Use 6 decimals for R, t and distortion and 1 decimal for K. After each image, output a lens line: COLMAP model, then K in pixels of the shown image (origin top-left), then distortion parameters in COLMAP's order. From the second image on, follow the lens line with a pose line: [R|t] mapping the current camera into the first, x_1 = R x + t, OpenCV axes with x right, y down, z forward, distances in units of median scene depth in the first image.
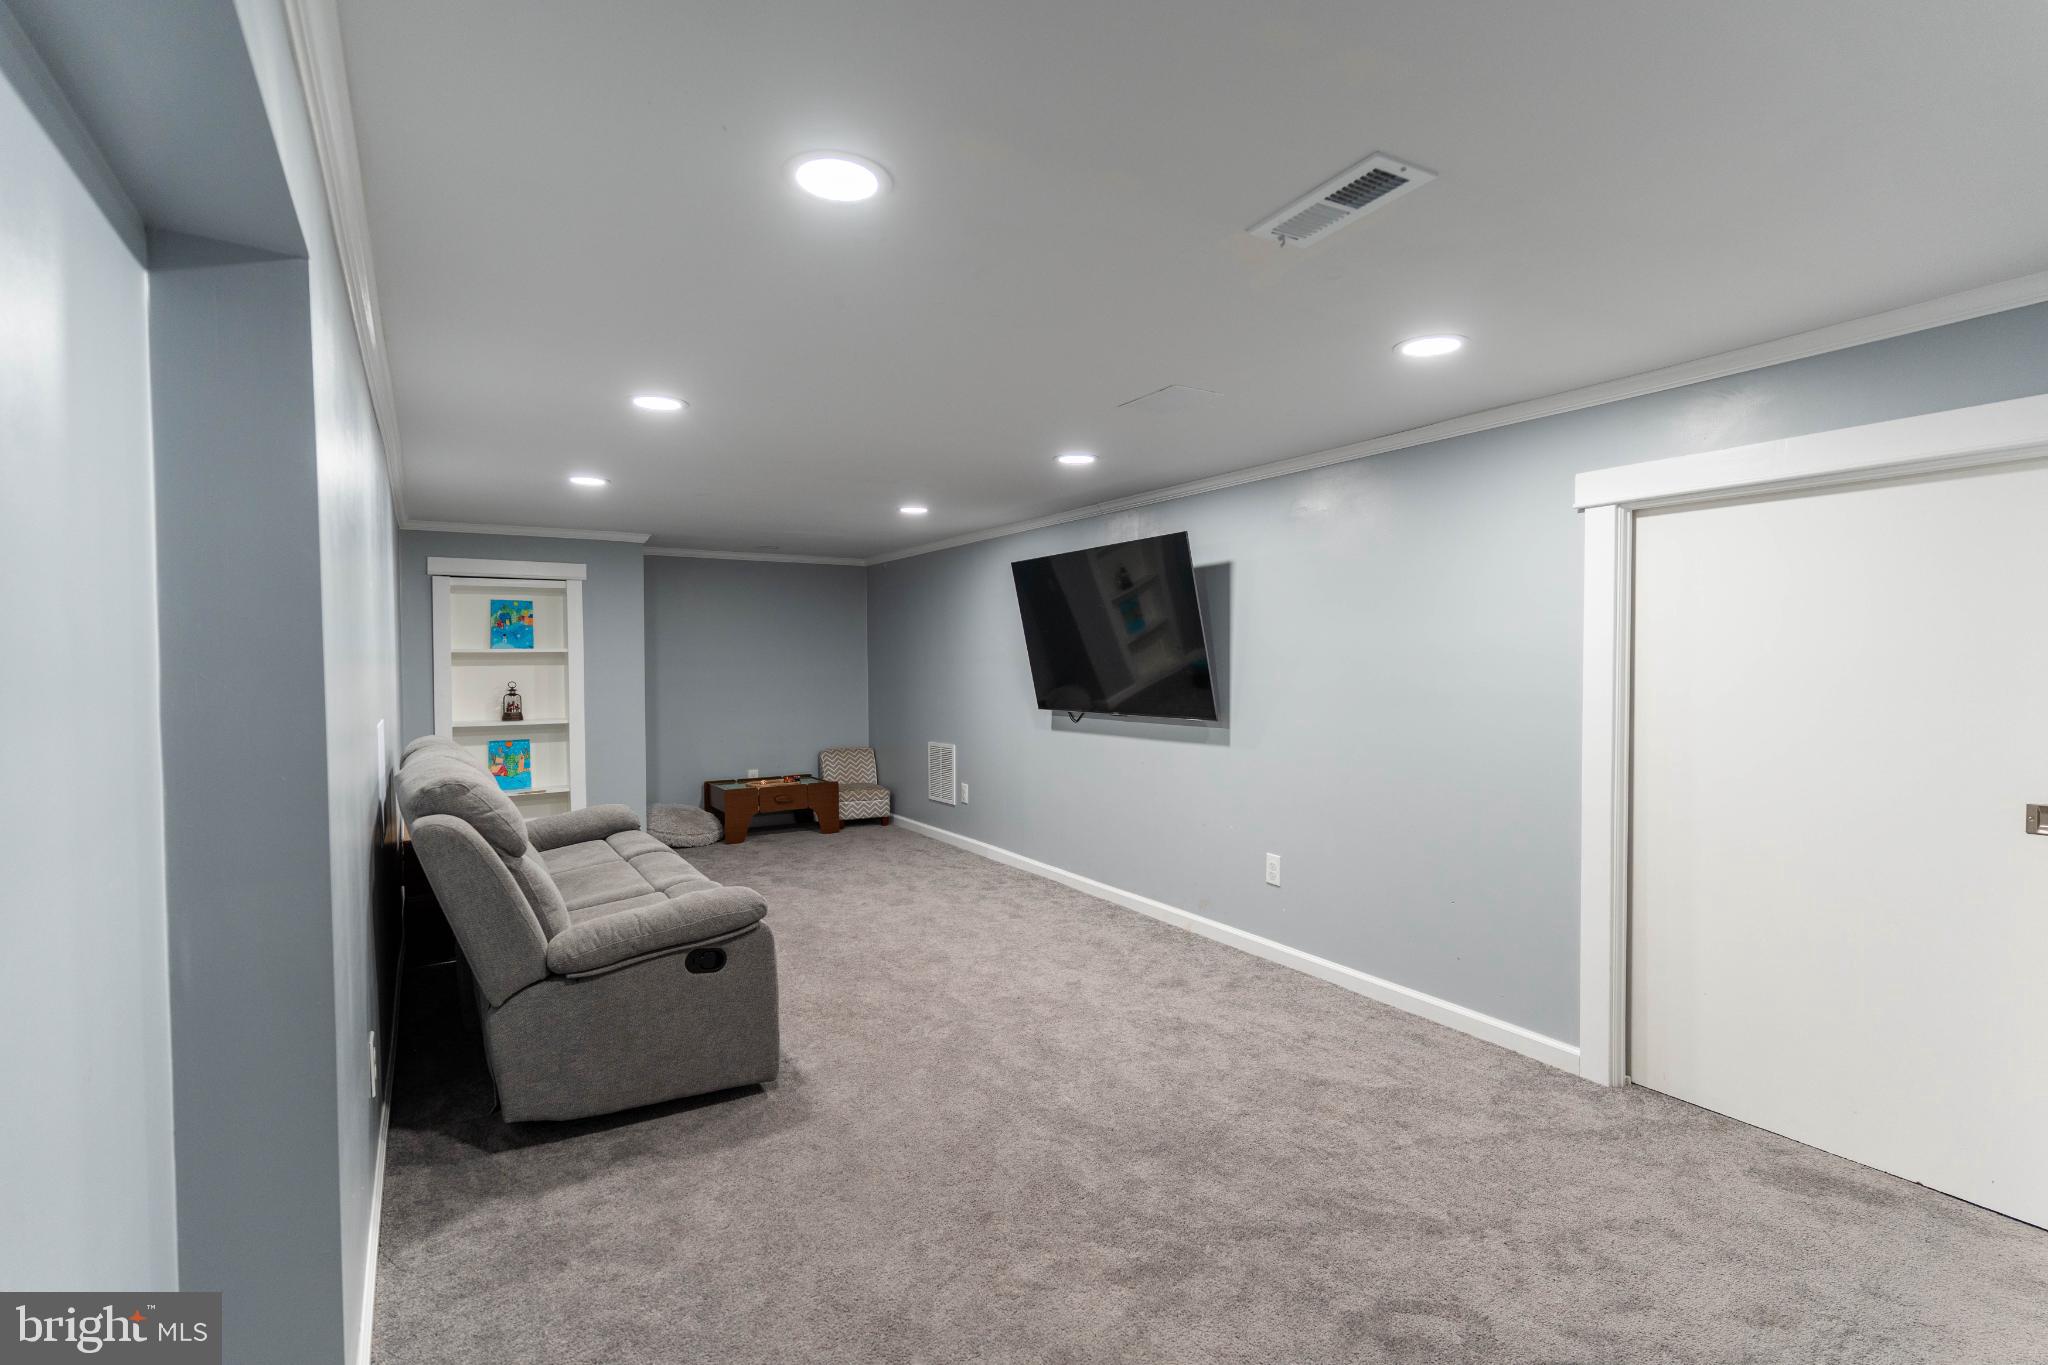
lens RADIAL K [[972.3, 0, 1029.5], [0, 972.3, 687.1], [0, 0, 1]] dist [0.002906, 0.000789]
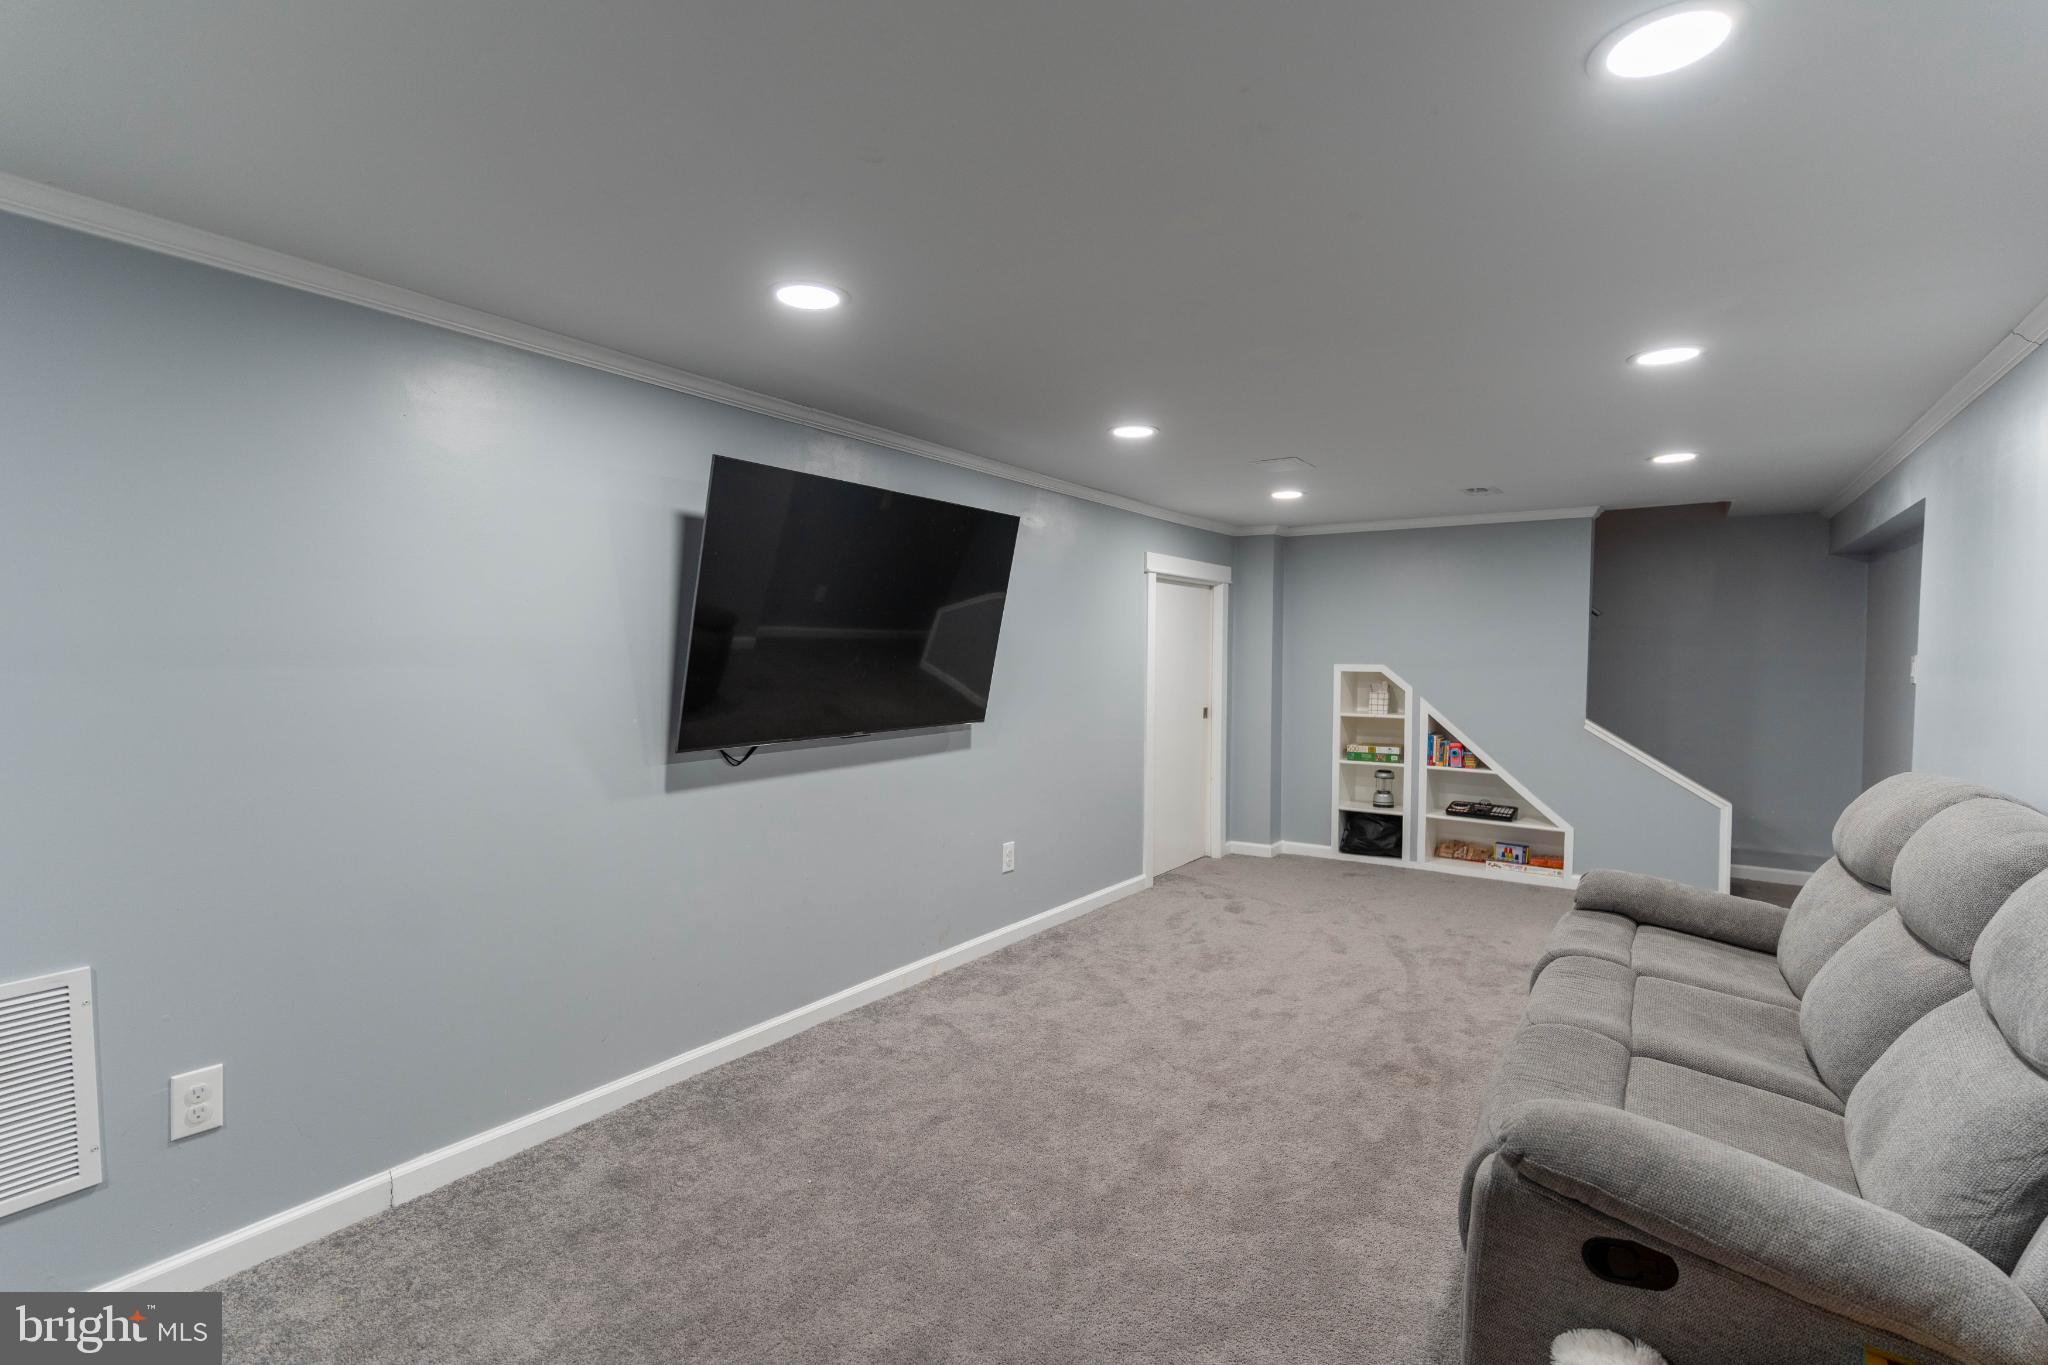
lens RADIAL K [[972.3, 0, 1029.5], [0, 972.3, 687.1], [0, 0, 1]] dist [0.002906, 0.000789]
pose [[-0.418727, -0.029505, 0.907633, -0.662593], [0.024836, 0.998726, 0.043924, -0.037210], [-0.907772, 0.040934, -0.417461, 1.334494]]
